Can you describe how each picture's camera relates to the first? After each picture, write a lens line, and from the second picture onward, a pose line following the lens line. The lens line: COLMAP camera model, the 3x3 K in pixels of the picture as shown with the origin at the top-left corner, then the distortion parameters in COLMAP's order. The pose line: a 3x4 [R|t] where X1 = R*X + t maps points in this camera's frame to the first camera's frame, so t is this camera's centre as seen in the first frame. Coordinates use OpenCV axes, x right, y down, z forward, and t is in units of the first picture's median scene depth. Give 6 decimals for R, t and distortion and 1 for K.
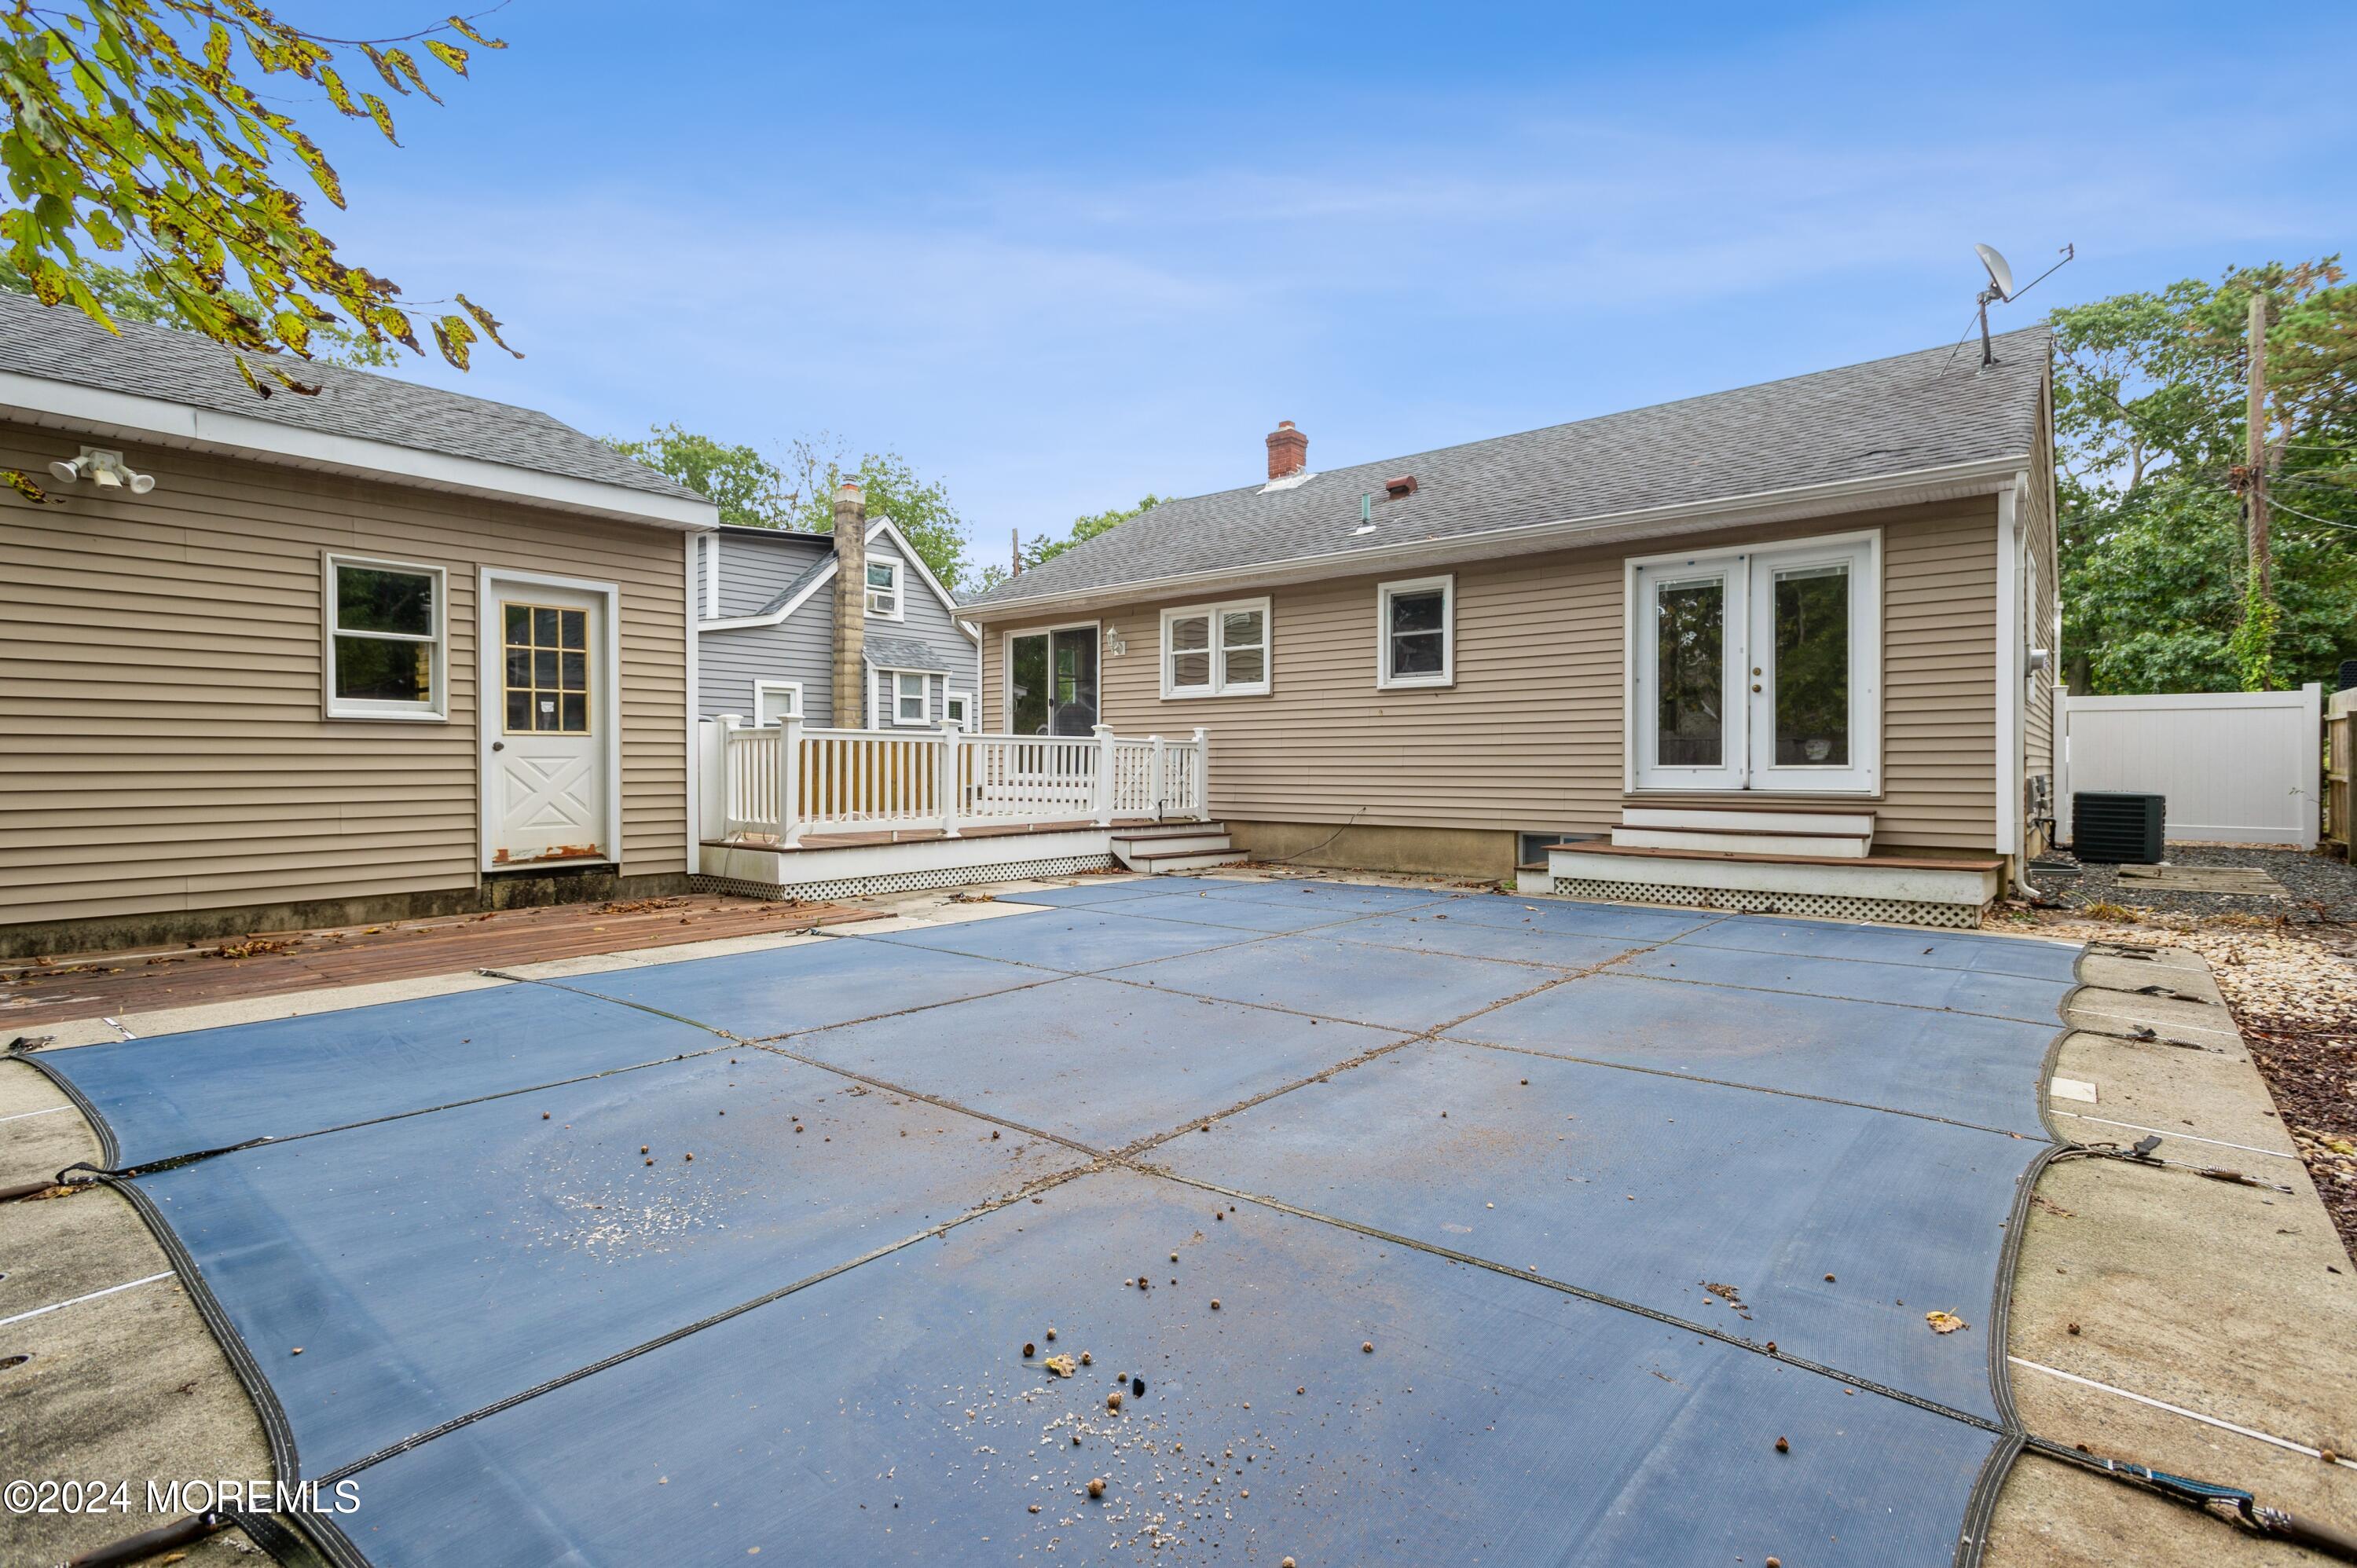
lens RADIAL K [[1117.3, 0, 1169.6], [0, 1117.3, 774.1], [0, 0, 1]] dist [0.012707, -0.002690]
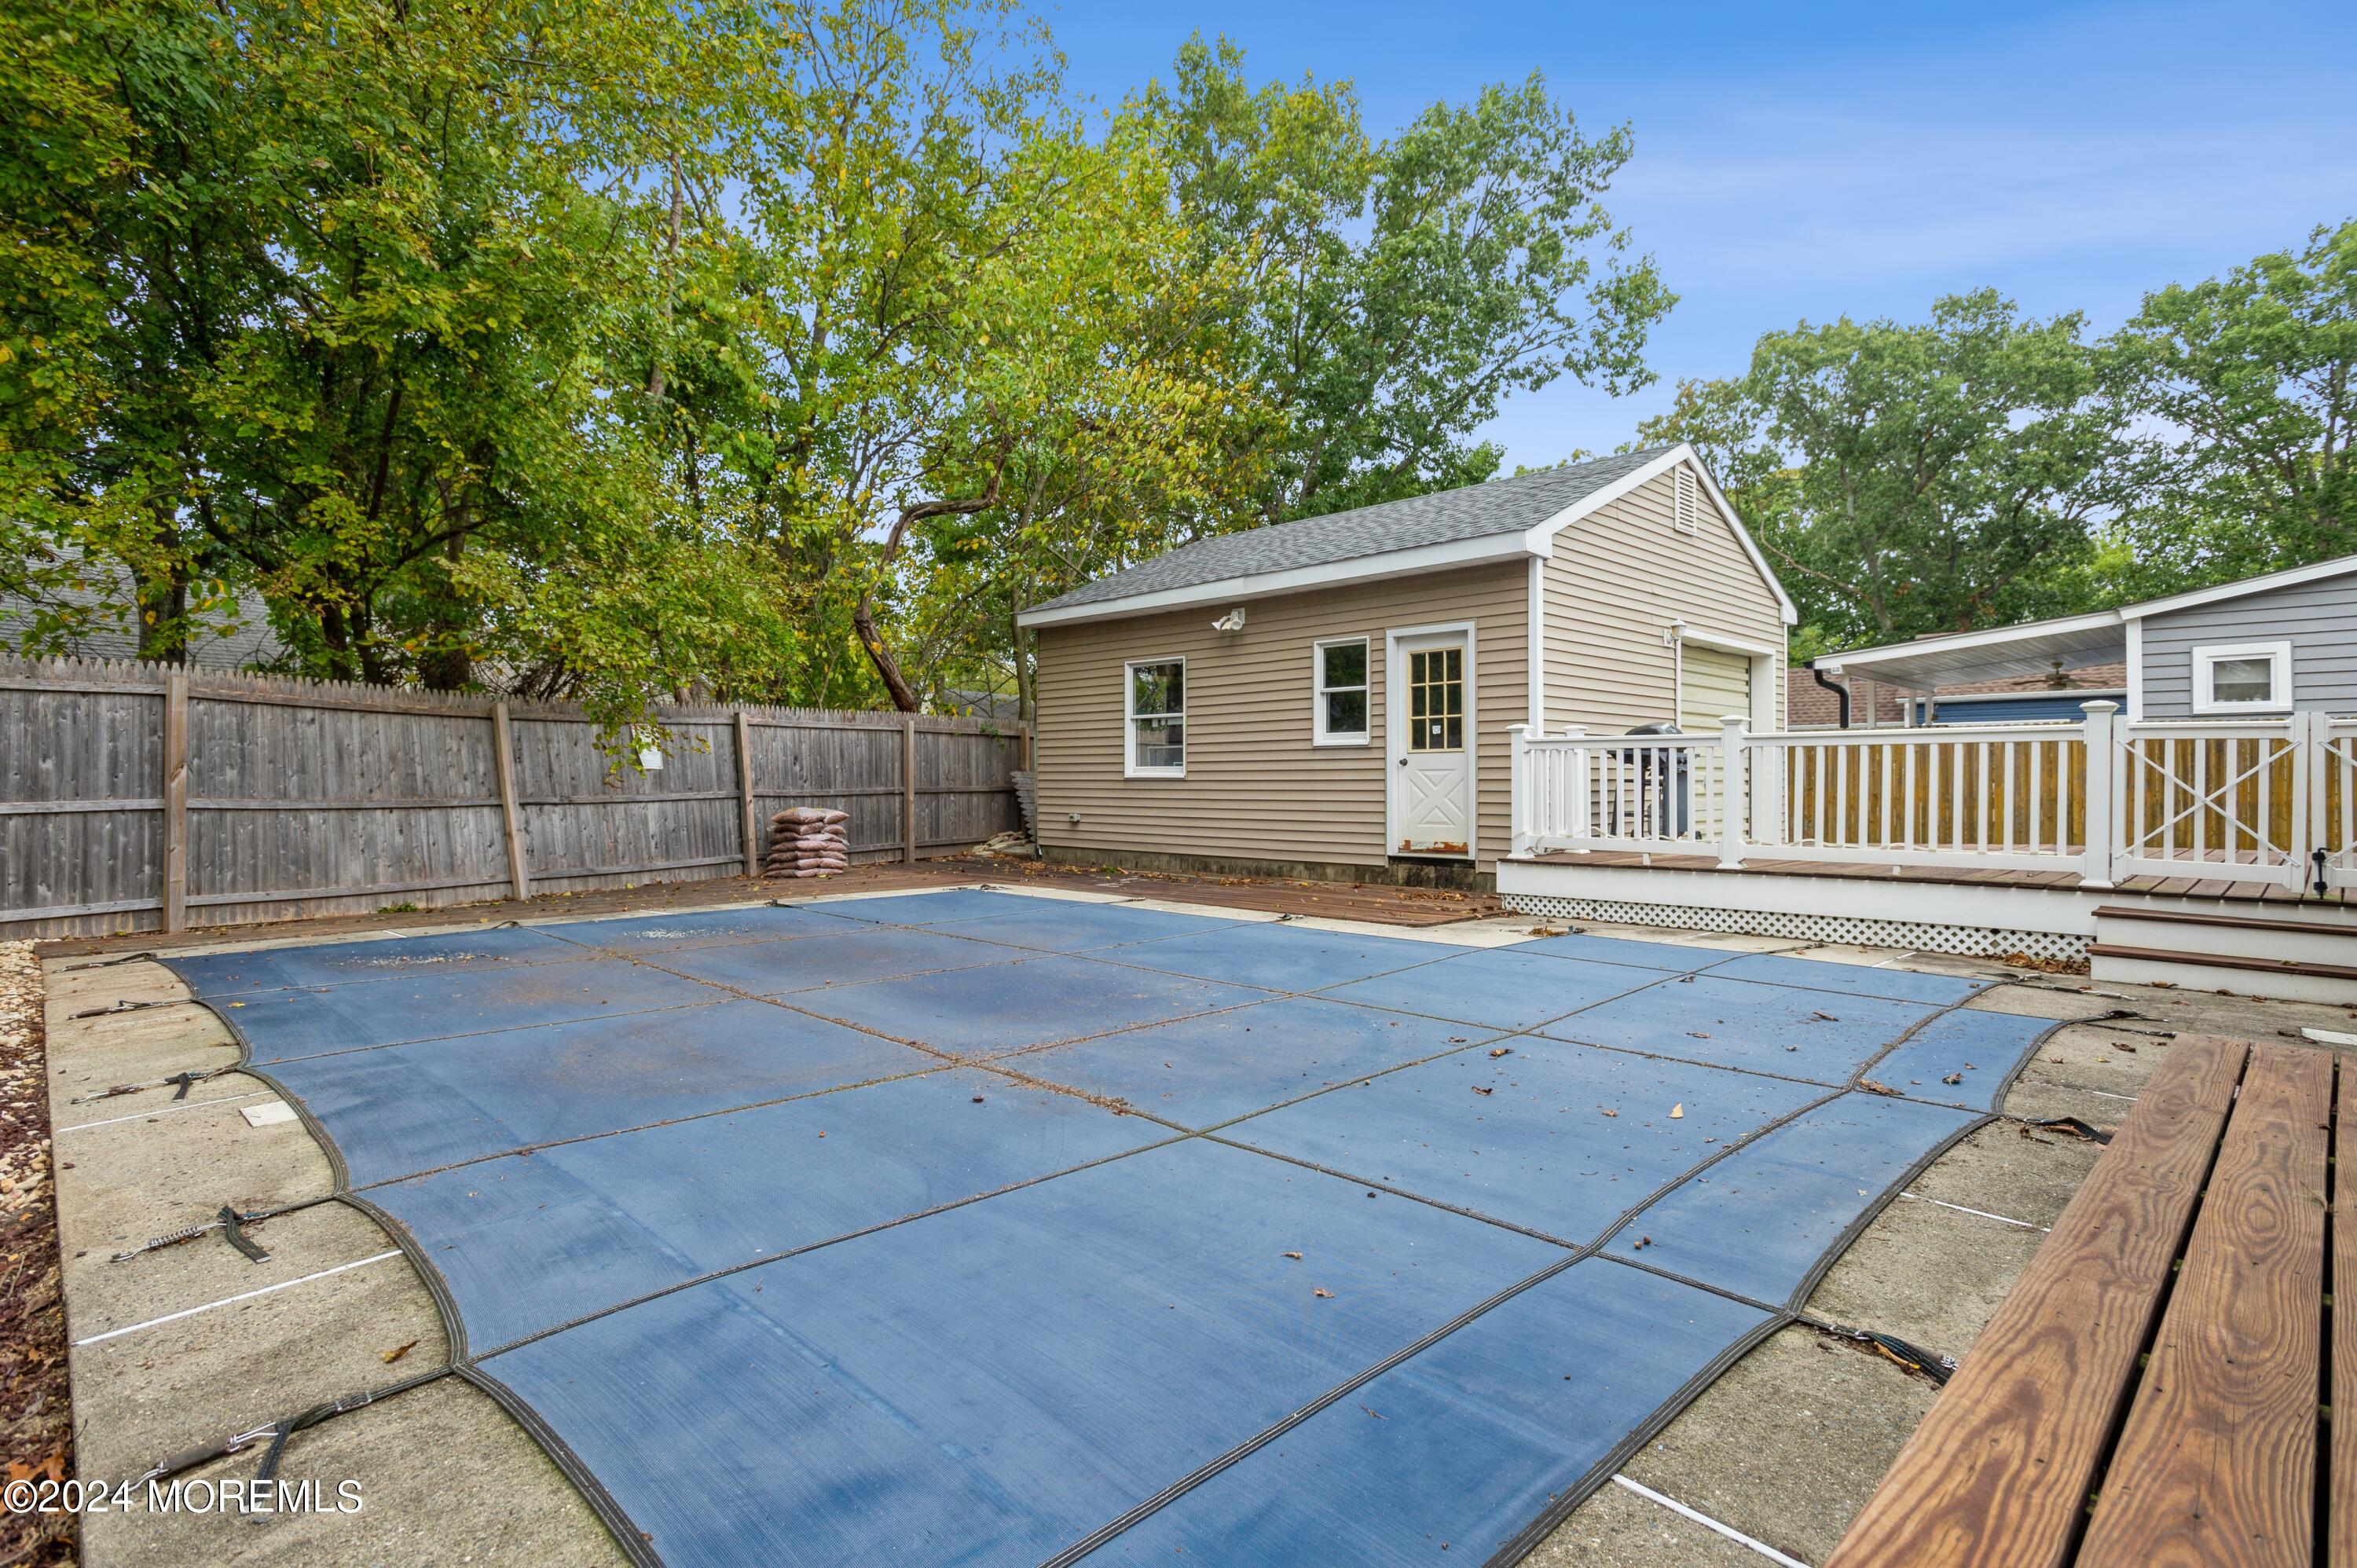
lens RADIAL K [[1165.8, 0, 1172.4], [0, 1165.8, 784.3], [0, 0, 1]] dist [0.005094, -0.003215]
pose [[-0.089949, 0.002168, -0.995944, 0.782086], [-0.013137, 0.999908, 0.003363, 0.000428], [0.995860, 0.013386, -0.089912, 0.839338]]
